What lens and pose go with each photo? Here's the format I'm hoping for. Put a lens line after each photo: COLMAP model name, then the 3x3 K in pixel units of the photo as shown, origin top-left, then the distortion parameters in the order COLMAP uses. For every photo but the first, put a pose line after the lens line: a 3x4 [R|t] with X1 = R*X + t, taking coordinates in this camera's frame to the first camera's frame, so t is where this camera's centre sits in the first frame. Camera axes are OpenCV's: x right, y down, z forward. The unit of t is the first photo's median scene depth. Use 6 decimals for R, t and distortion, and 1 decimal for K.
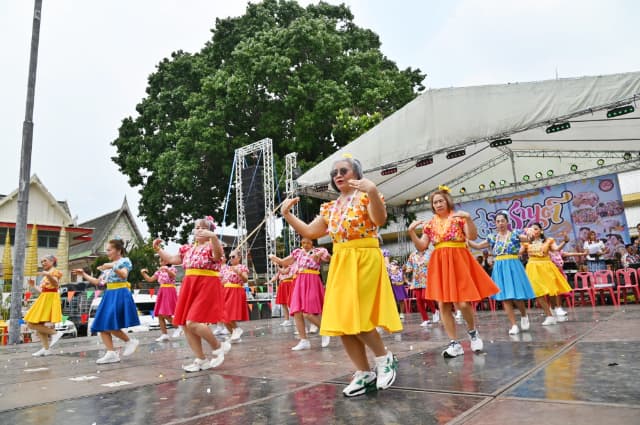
lens RADIAL K [[446.1, 0, 320.0], [0, 446.1, 212.5], [0, 0, 1]] dist [-0.019855, -0.004886]
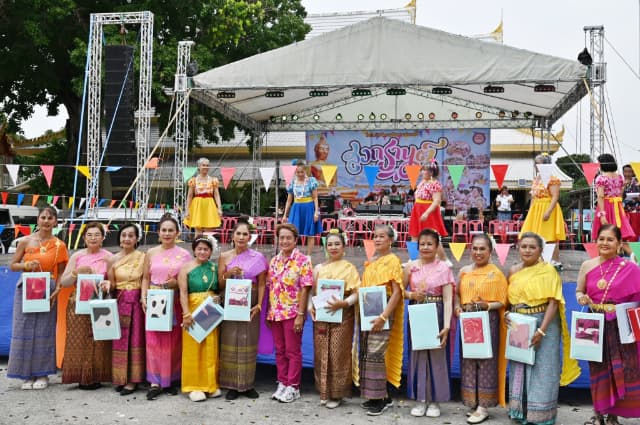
lens RADIAL K [[658.6, 0, 320.0], [0, 658.6, 212.5], [0, 0, 1]] dist [-0.013163, -0.009775]
pose [[0.866207, 0.087582, 0.491950, -0.402386], [-0.162377, 0.980424, 0.111362, -0.003310], [-0.472566, -0.176344, 0.863472, -0.168733]]
